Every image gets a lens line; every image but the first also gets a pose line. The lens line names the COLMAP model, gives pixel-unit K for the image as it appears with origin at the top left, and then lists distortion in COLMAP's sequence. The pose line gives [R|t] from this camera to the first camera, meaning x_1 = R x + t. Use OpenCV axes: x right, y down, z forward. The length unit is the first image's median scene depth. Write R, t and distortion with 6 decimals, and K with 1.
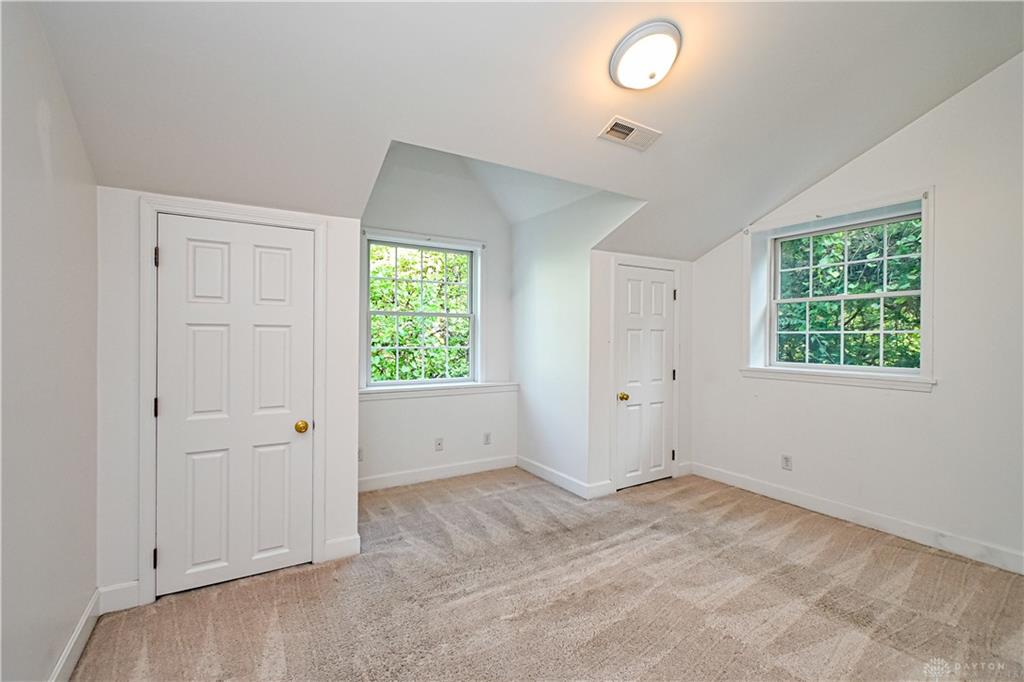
lens RADIAL K [[449.9, 0, 515.5], [0, 449.9, 337.3], [0, 0, 1]] dist [0.010441, -0.003023]
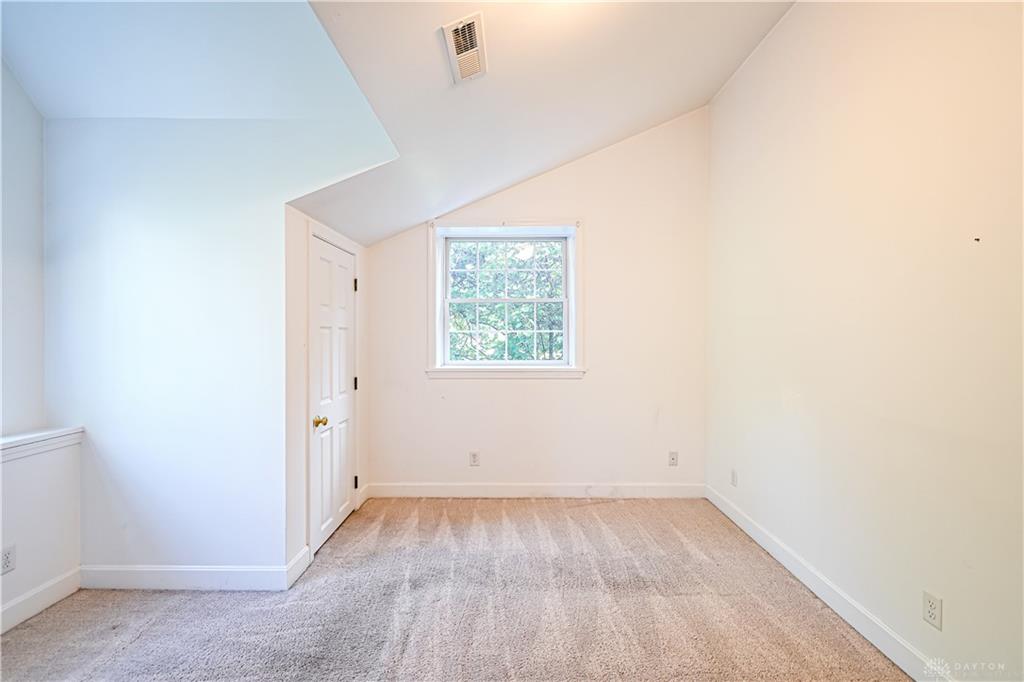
lens RADIAL K [[449.9, 0, 512.1], [0, 449.9, 338.3], [0, 0, 1]] dist [0.010441, -0.003023]
pose [[0.540571, -0.013757, 0.841186, -0.221897], [0.008416, 0.999905, 0.010945, -0.005983], [-0.841256, 0.001163, 0.540636, 0.403713]]
